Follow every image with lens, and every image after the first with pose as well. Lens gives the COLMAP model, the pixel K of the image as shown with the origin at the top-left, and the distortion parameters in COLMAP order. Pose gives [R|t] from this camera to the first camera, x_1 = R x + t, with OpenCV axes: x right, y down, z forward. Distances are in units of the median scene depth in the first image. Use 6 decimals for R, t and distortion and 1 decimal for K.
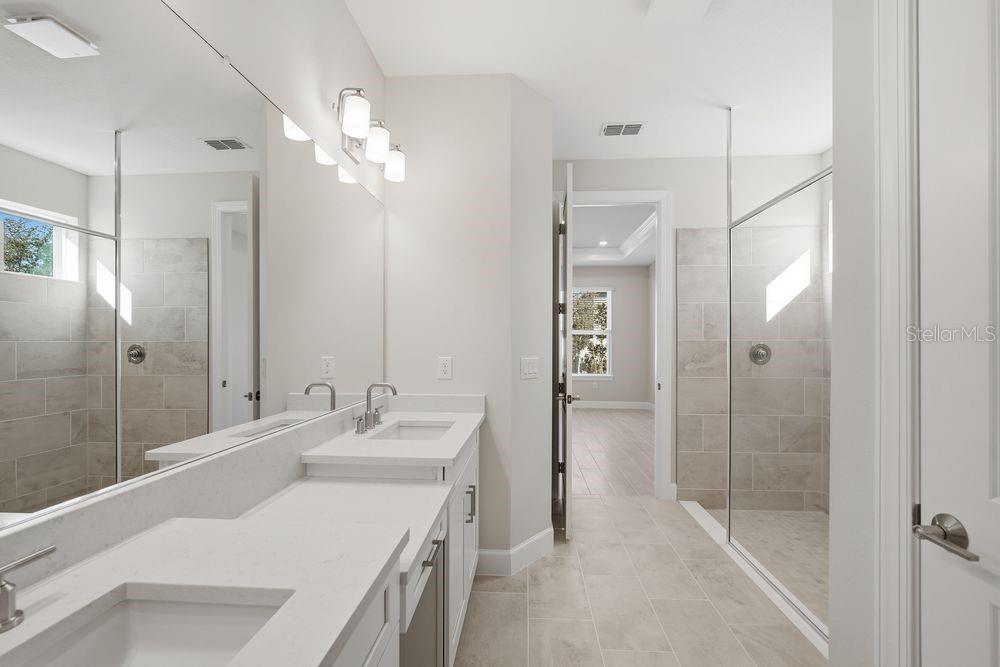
lens RADIAL K [[440.8, 0, 500.0], [0, 440.8, 333.5], [0, 0, 1]] dist [-0.007190, 0.000507]
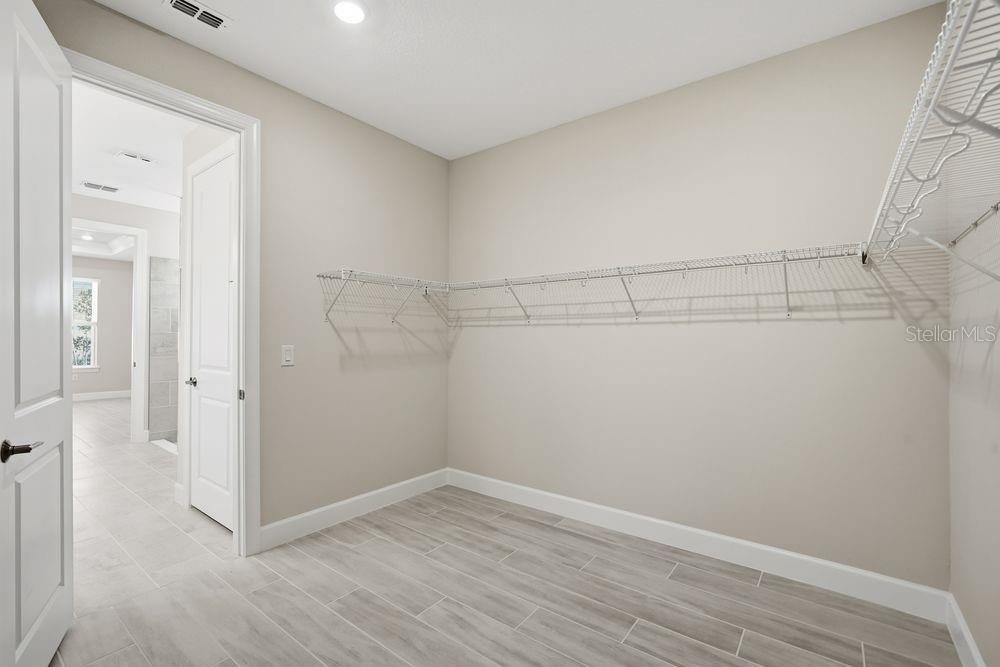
lens RADIAL K [[440.8, 0, 500.0], [0, 440.8, 333.5], [0, 0, 1]] dist [-0.007190, 0.000507]
pose [[0.555811, 0.003200, 0.831302, -0.071934], [-0.017675, 0.999812, 0.007969, -0.005587], [-0.831121, -0.019122, 0.555763, -0.340482]]
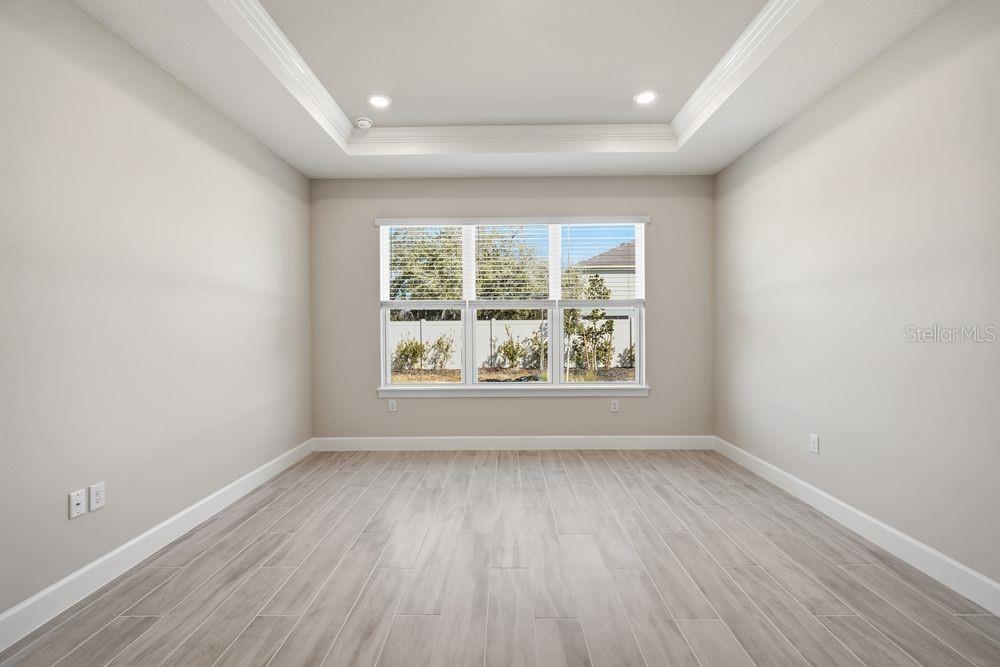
lens RADIAL K [[440.8, 0, 500.0], [0, 440.8, 333.5], [0, 0, 1]] dist [-0.007190, 0.000507]
pose [[0.998875, -0.008252, 0.046695, 0.059227], [0.006563, 0.999323, 0.036208, 0.014025], [-0.046962, -0.035861, 0.998253, 0.499383]]
